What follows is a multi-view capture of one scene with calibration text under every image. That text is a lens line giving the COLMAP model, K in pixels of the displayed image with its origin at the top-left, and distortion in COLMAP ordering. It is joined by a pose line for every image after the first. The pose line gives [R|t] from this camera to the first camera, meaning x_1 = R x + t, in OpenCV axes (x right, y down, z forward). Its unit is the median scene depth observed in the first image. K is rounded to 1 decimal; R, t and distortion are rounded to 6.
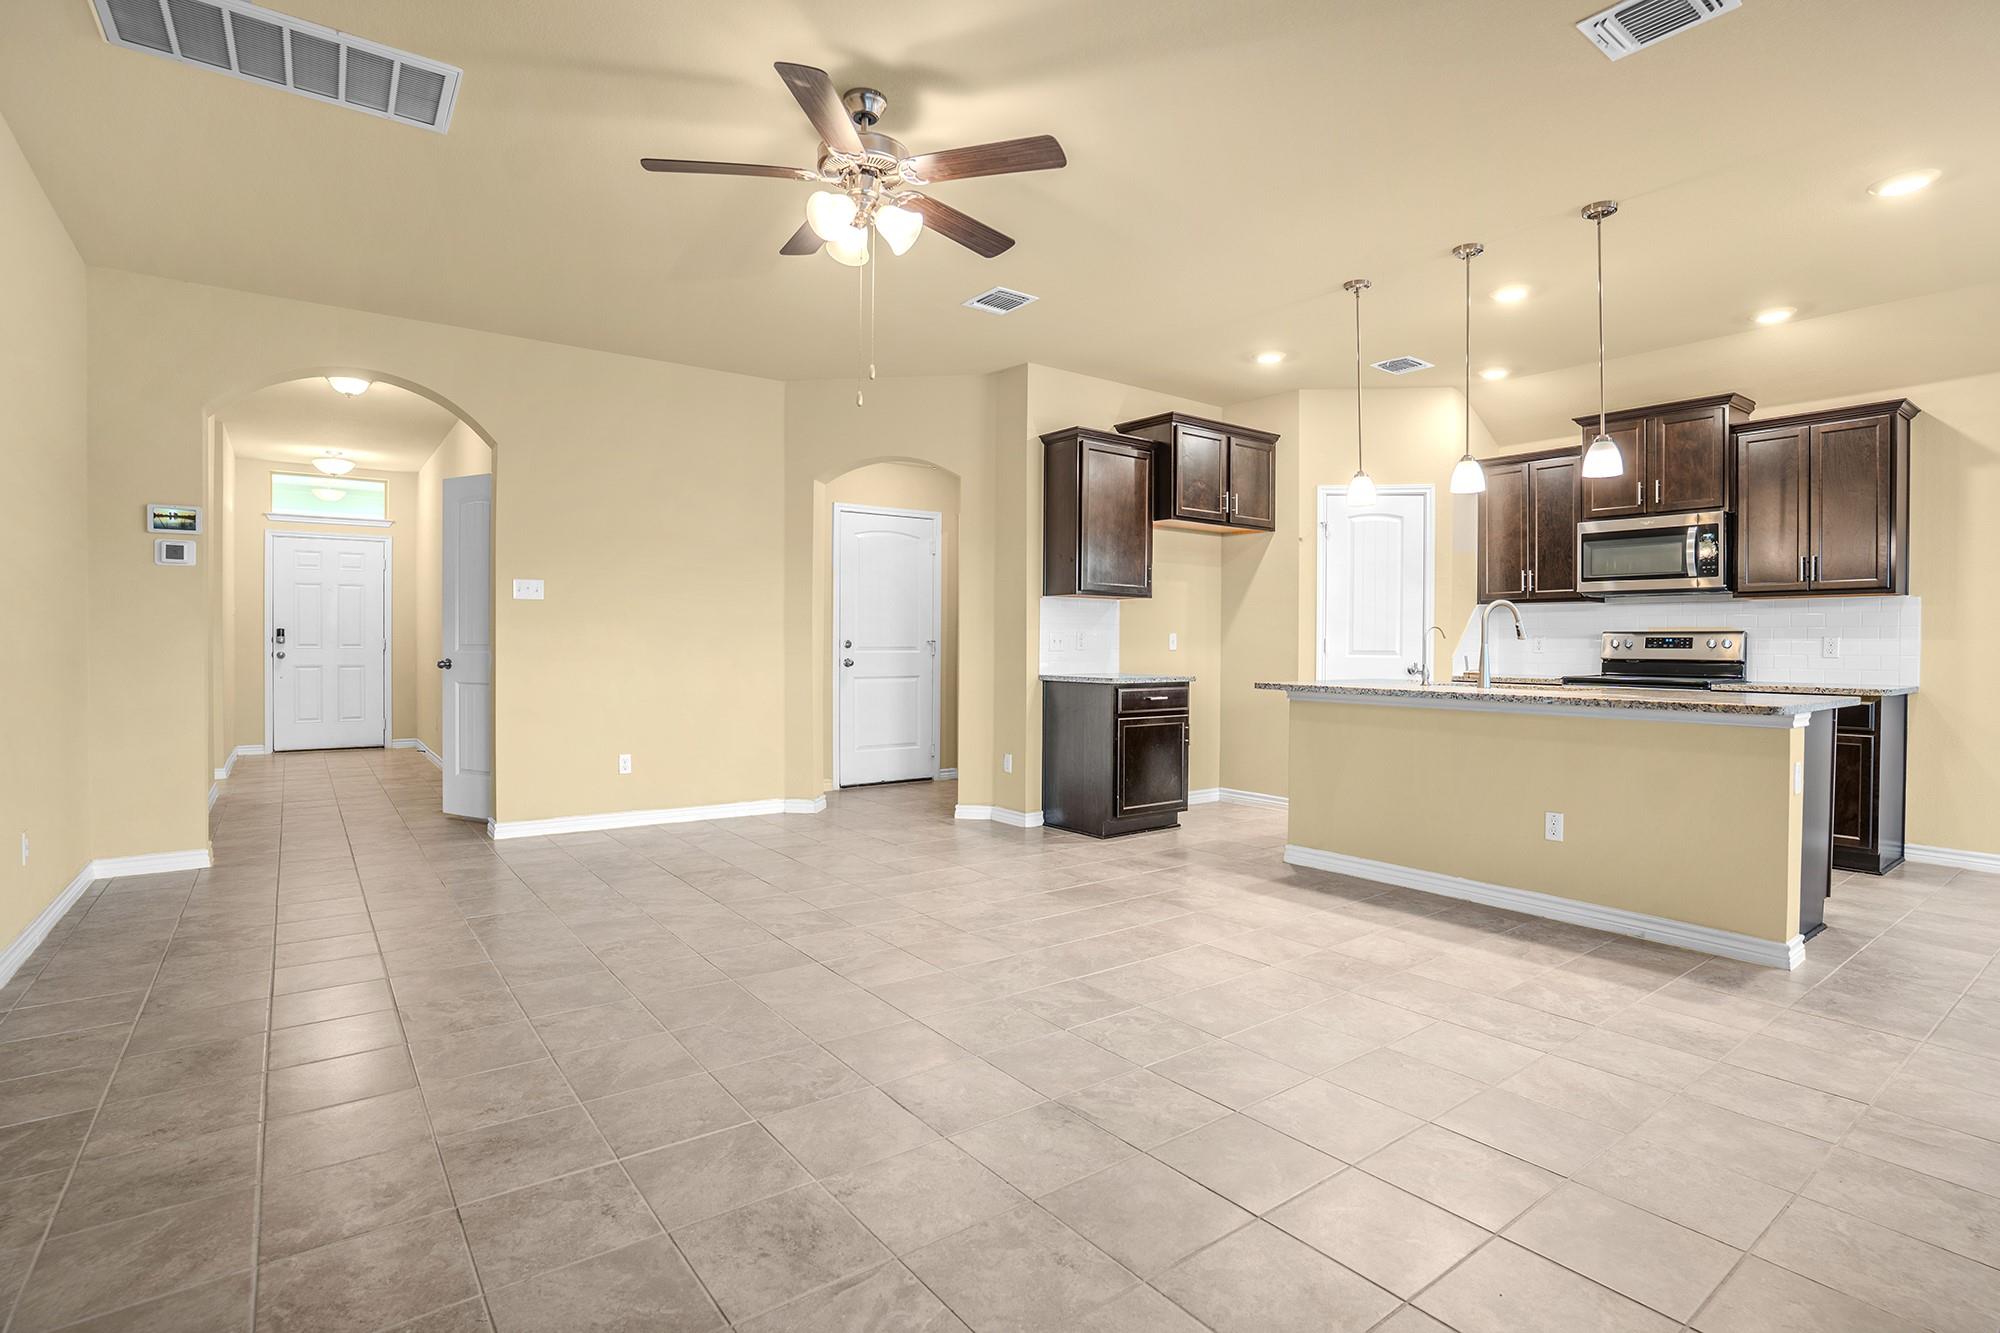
lens RADIAL K [[977.8, 0, 1004.3], [0, 977.8, 654.7], [0, 0, 1]] dist [-0.077136, 0.033572]
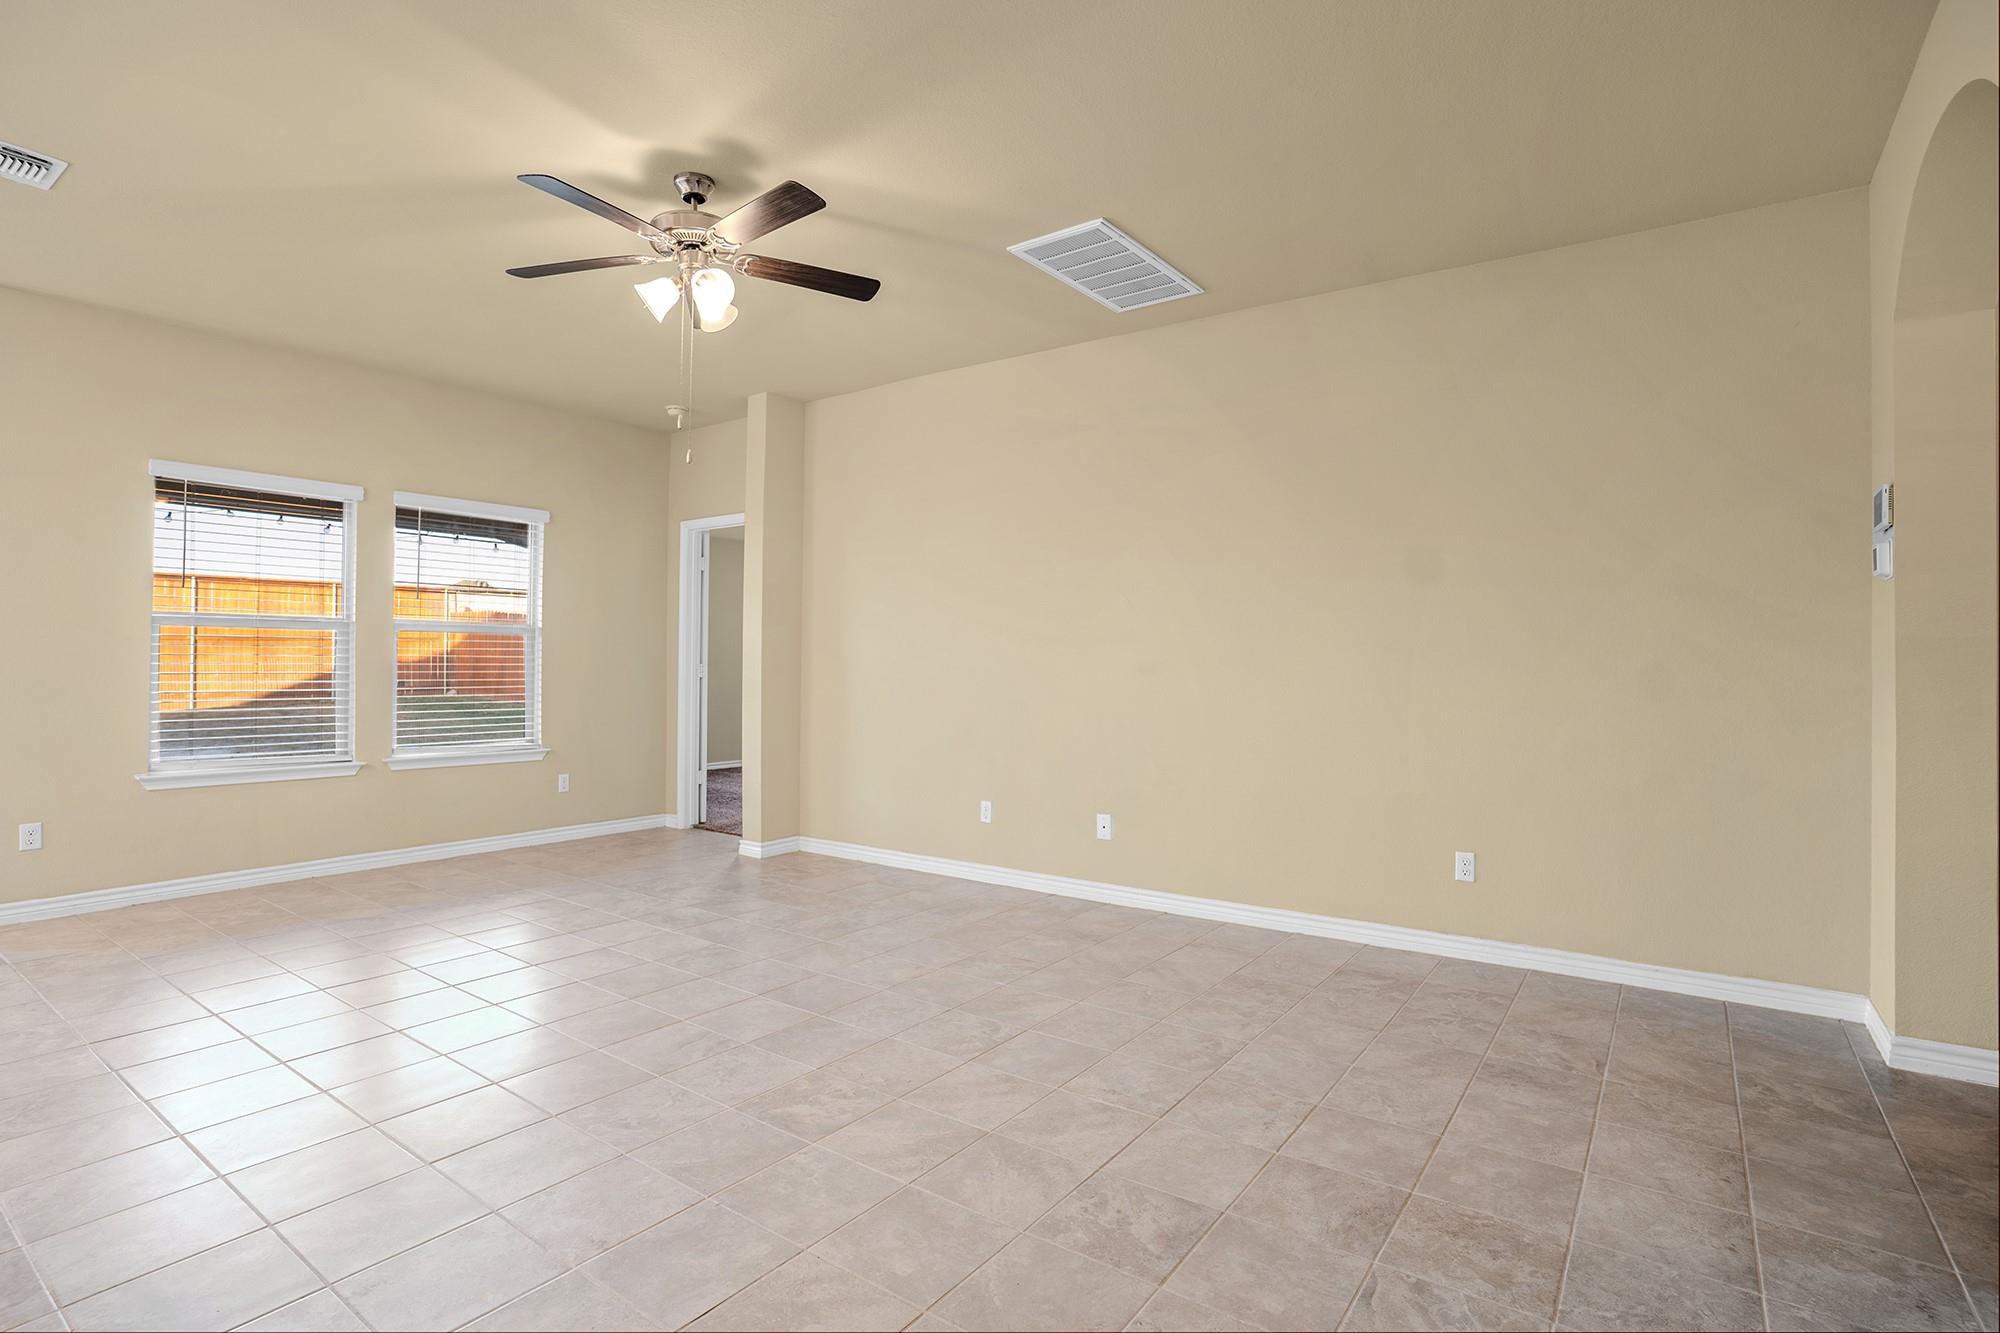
lens RADIAL K [[977.8, 0, 1004.3], [0, 977.8, 654.7], [0, 0, 1]] dist [-0.077136, 0.033572]
pose [[-0.955189, -0.013688, -0.295679, -0.089645], [-0.013716, 0.999904, -0.001980, -0.020532], [0.295678, 0.002165, -0.955285, 1.106298]]
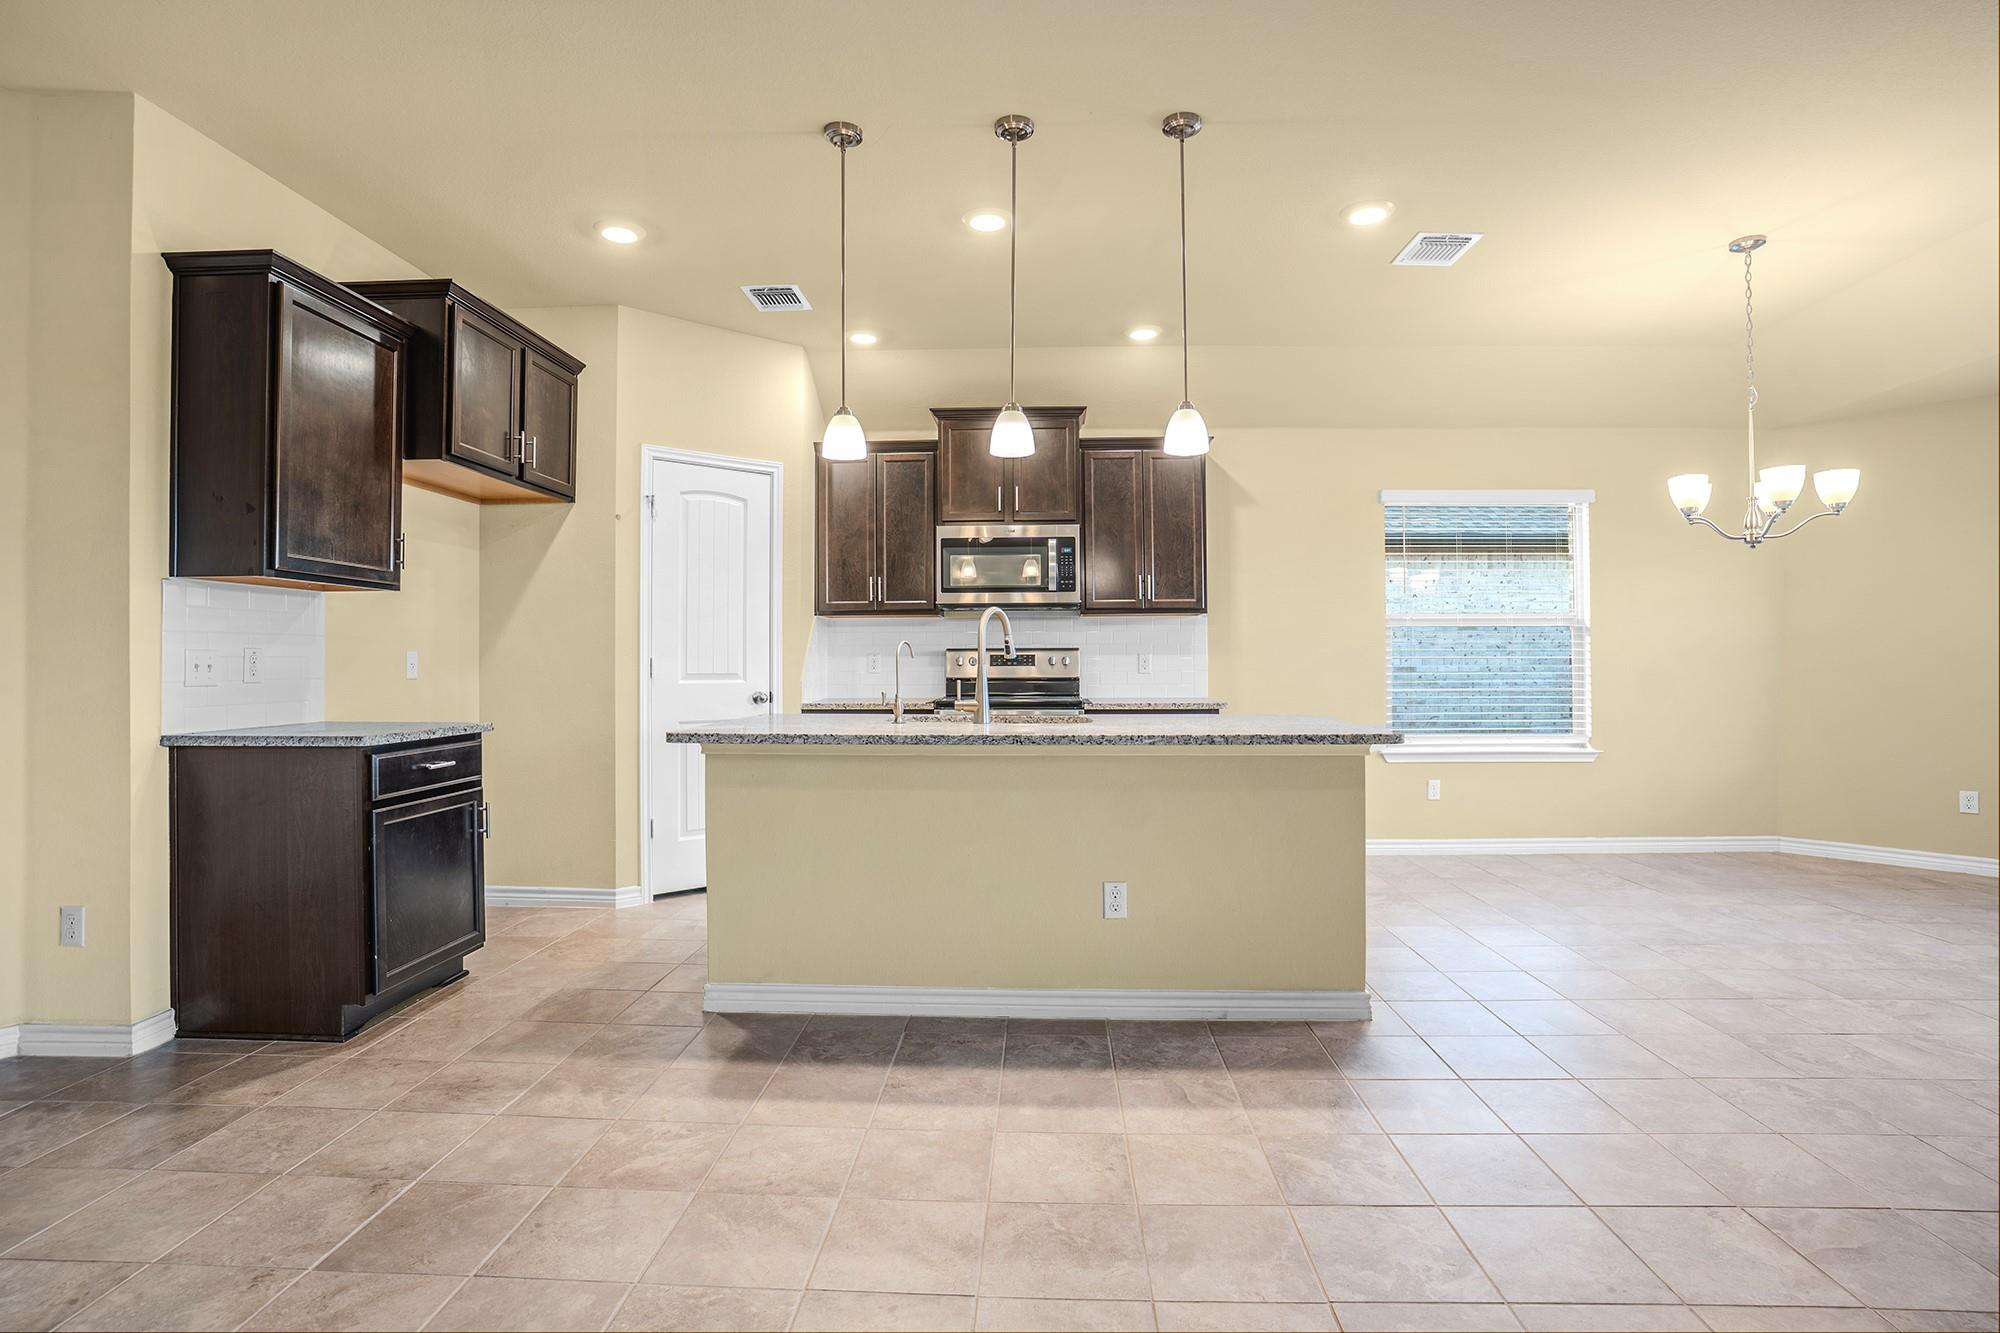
lens RADIAL K [[977.8, 0, 1004.3], [0, 977.8, 654.7], [0, 0, 1]] dist [-0.077136, 0.033572]
pose [[0.637551, -0.003535, 0.770400, -0.060505], [0.017219, 0.999805, -0.009662, -0.008801], [-0.770216, 0.019425, 0.637487, 0.383364]]
